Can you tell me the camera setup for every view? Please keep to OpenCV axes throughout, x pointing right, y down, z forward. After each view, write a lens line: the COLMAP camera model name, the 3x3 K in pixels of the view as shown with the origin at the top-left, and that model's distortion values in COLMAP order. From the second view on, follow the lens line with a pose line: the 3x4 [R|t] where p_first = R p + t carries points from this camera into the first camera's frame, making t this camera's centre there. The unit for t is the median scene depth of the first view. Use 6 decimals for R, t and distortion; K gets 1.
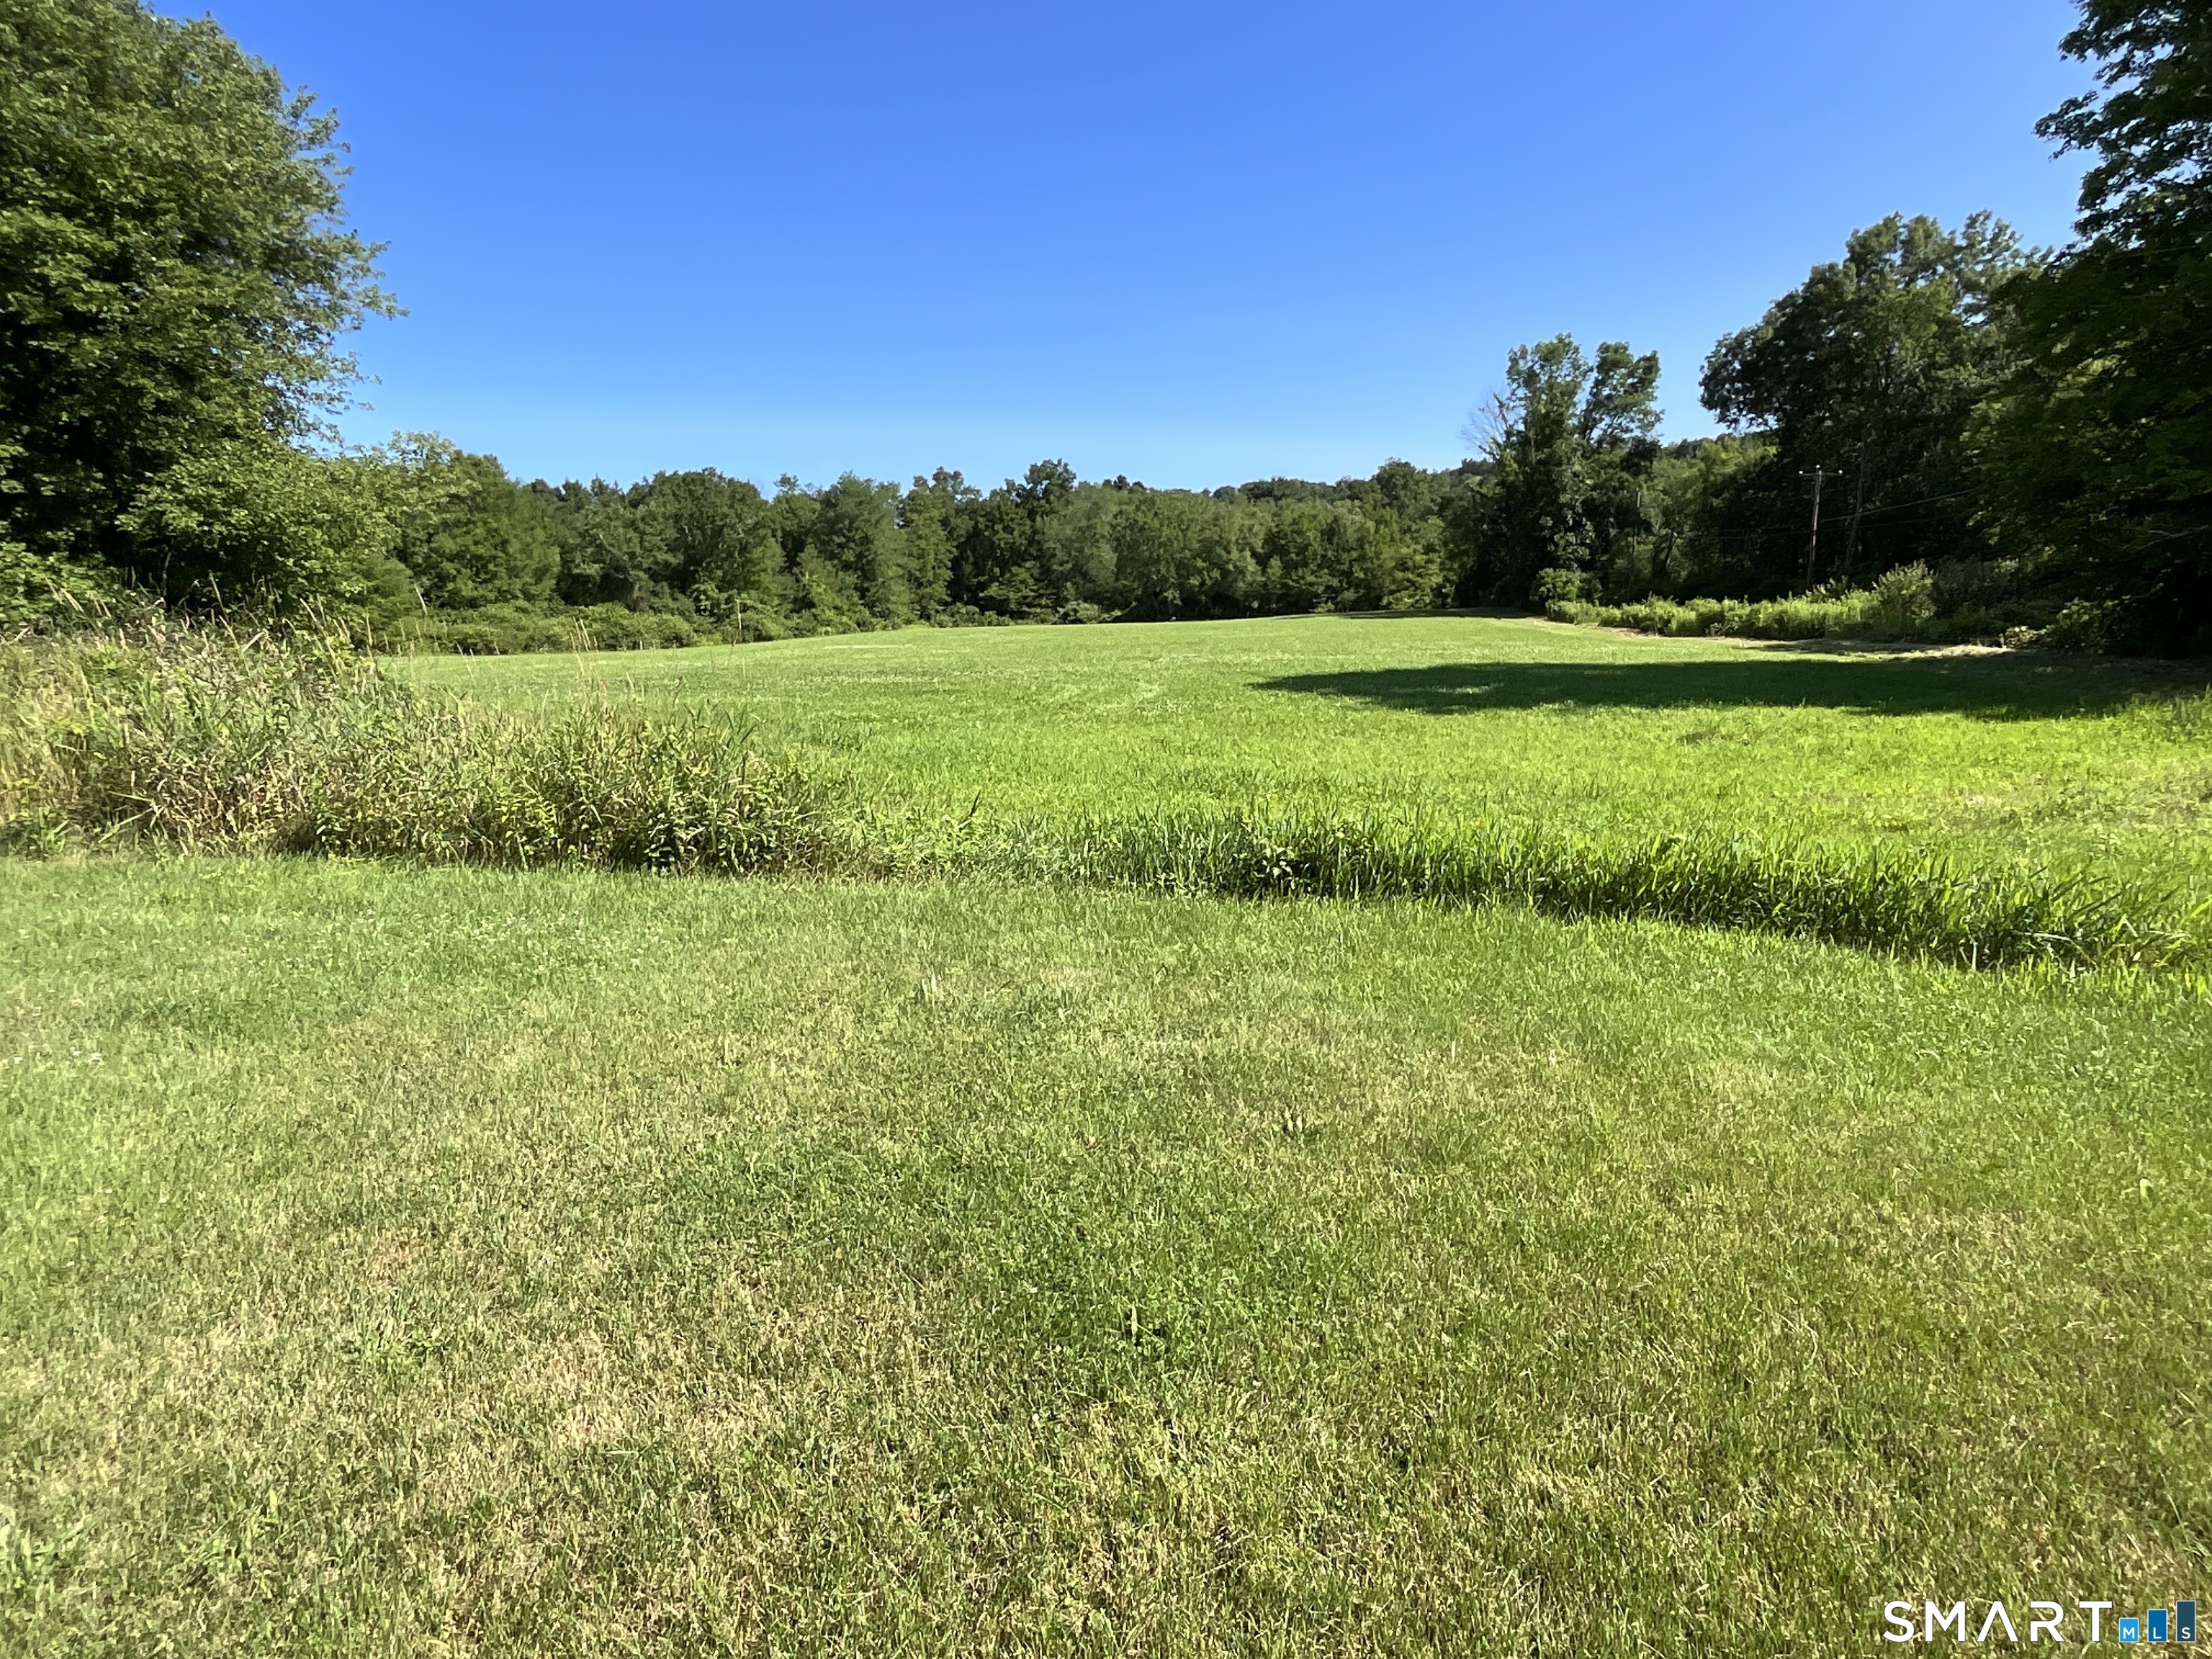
lens RADIAL K [[1273.8, 0, 1111.0], [0, 1273.8, 835.3], [0, 0, 1]] dist [-0.001998, -0.002840]
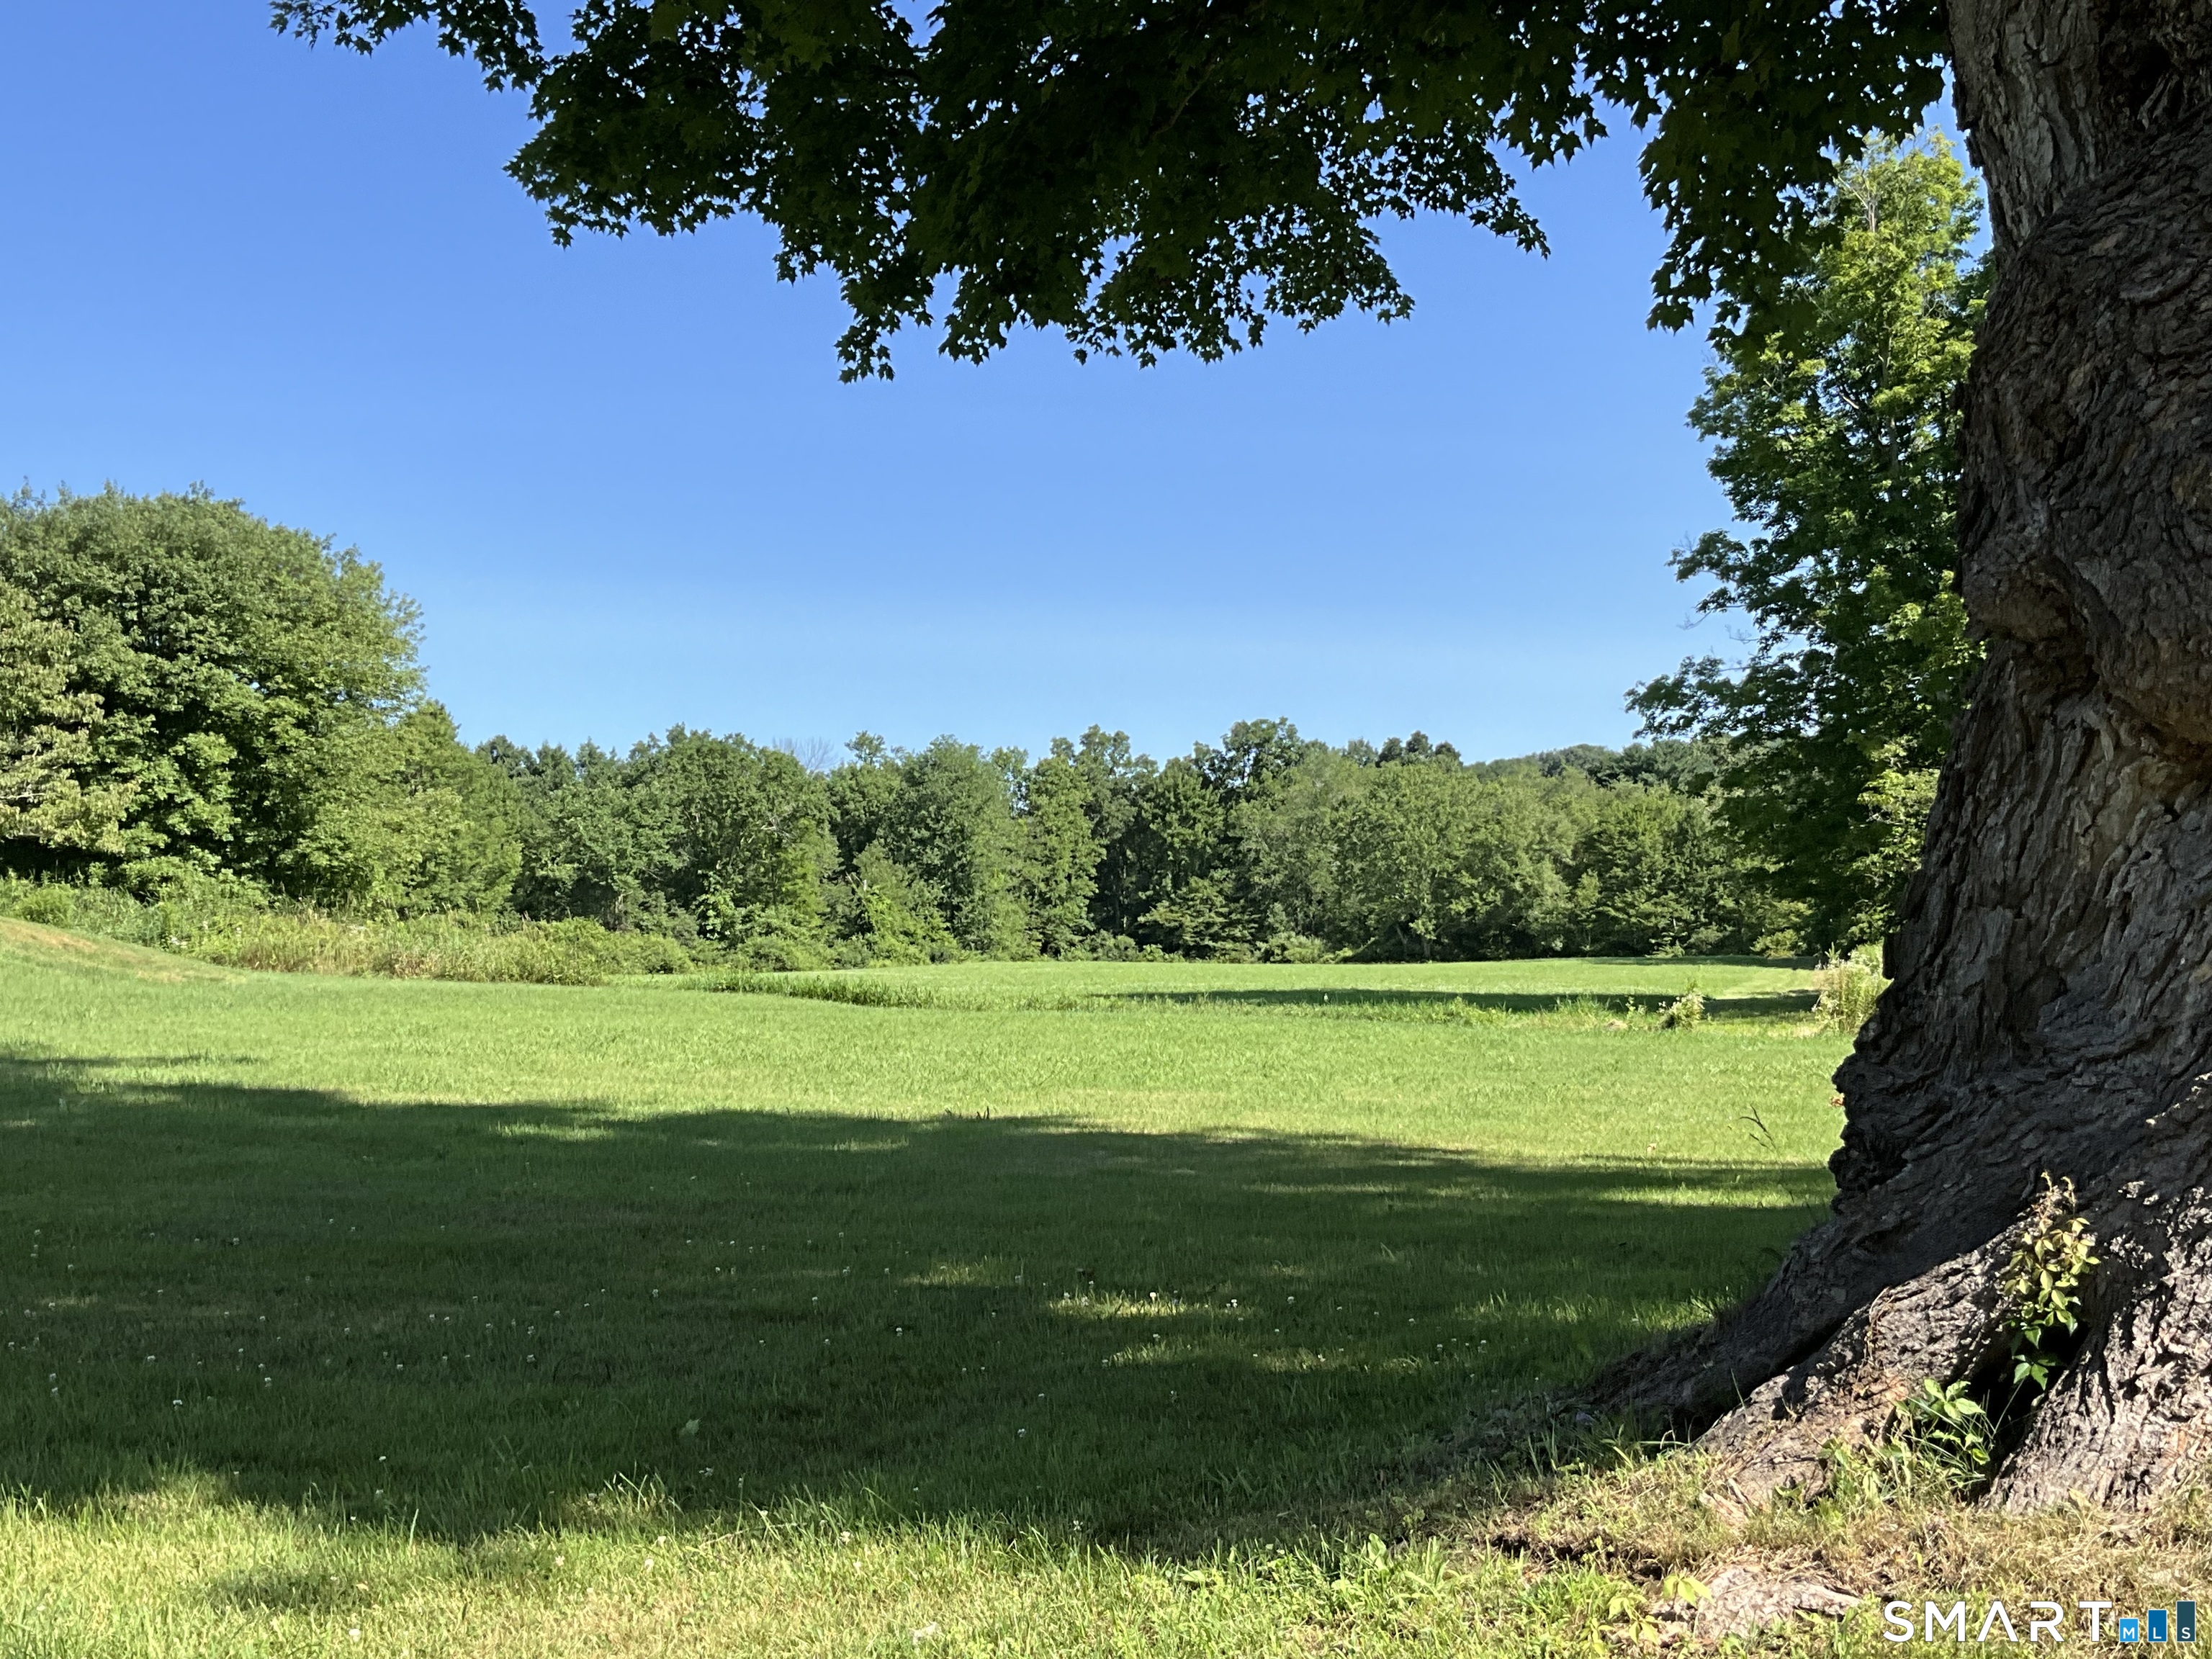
lens RADIAL K [[2448.8, 0, 1105.6], [0, 2448.8, 821.3], [0, 0, 1]] dist [0.136402, 0.000000]
pose [[0.985912, 0.016394, -0.166459, 0.098216], [-0.053661, 0.973582, -0.221944, 0.043728], [0.158423, 0.227750, 0.960746, -0.230833]]
